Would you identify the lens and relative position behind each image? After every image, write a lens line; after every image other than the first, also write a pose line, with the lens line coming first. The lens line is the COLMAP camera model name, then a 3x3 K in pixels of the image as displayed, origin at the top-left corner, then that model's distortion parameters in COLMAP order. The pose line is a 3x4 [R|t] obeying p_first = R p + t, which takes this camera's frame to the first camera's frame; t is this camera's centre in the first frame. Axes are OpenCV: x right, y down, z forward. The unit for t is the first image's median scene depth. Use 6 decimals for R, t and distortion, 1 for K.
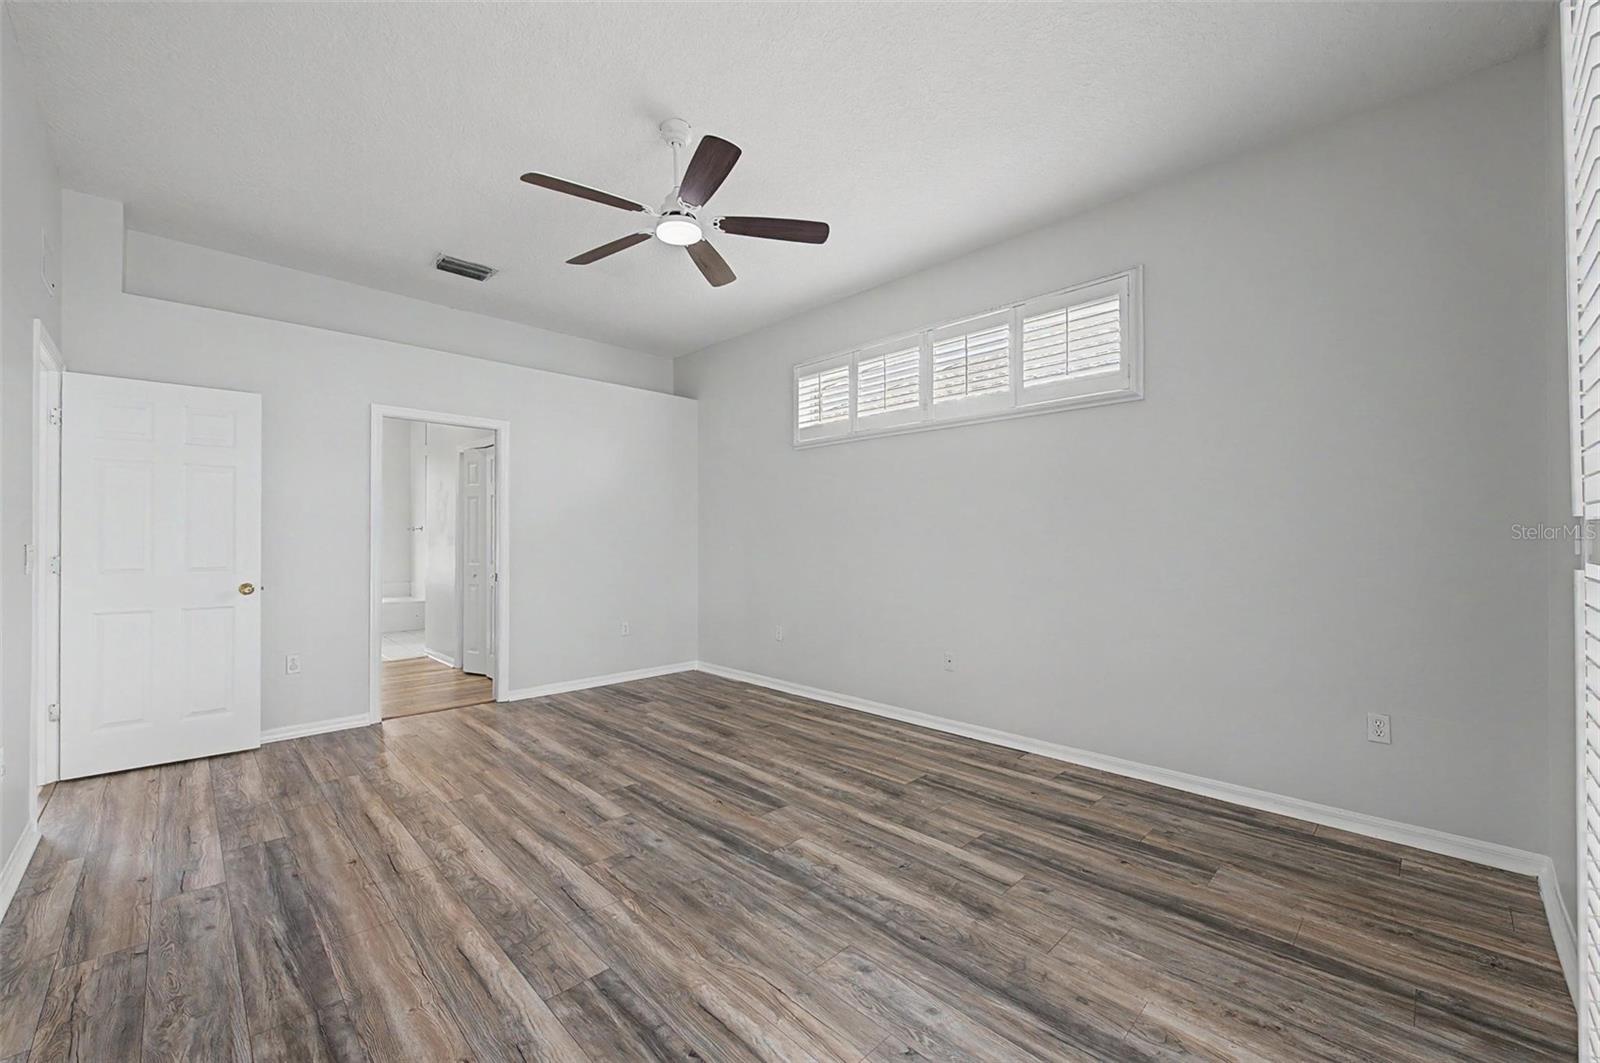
lens RADIAL K [[636.4, 0, 799.4], [0, 636.4, 525.0], [0, 0, 1]] dist [0.005212, -0.003907]
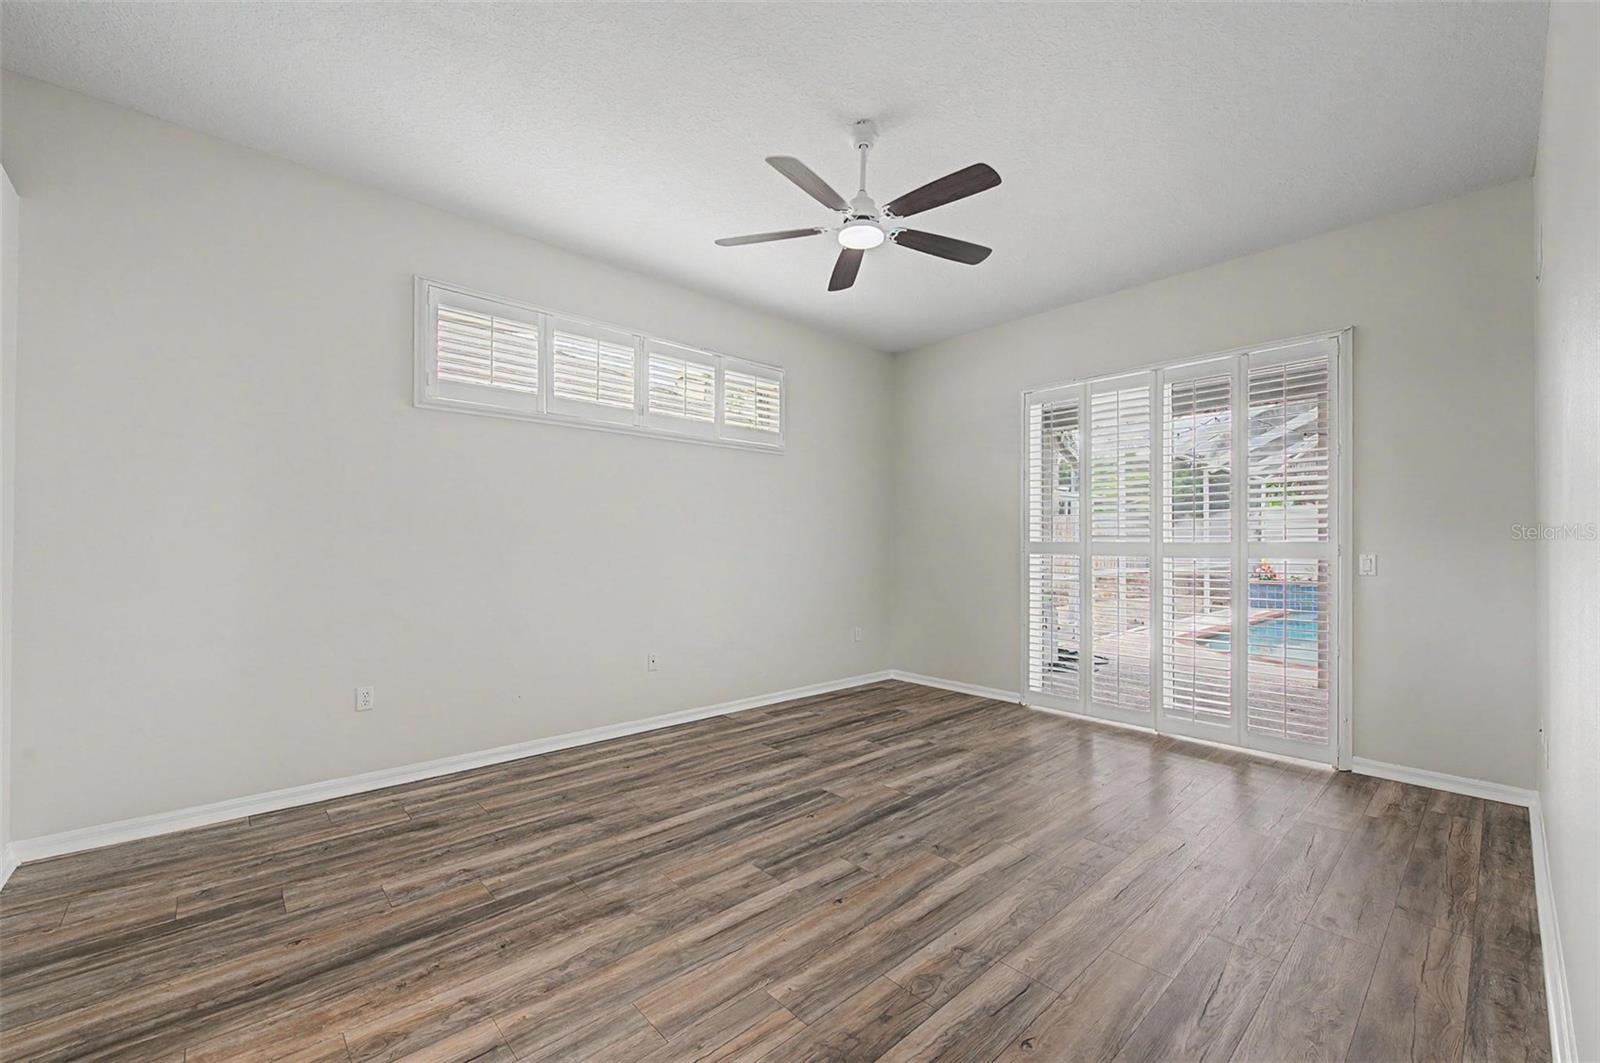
lens RADIAL K [[636.4, 0, 804.1], [0, 636.4, 546.8], [0, 0, 1]] dist [0.005212, -0.003907]
pose [[0.035389, -0.003862, 0.999366, -1.000116], [-0.031346, 0.999496, 0.004973, 0.013253], [-0.998882, -0.031502, 0.035250, 0.894225]]
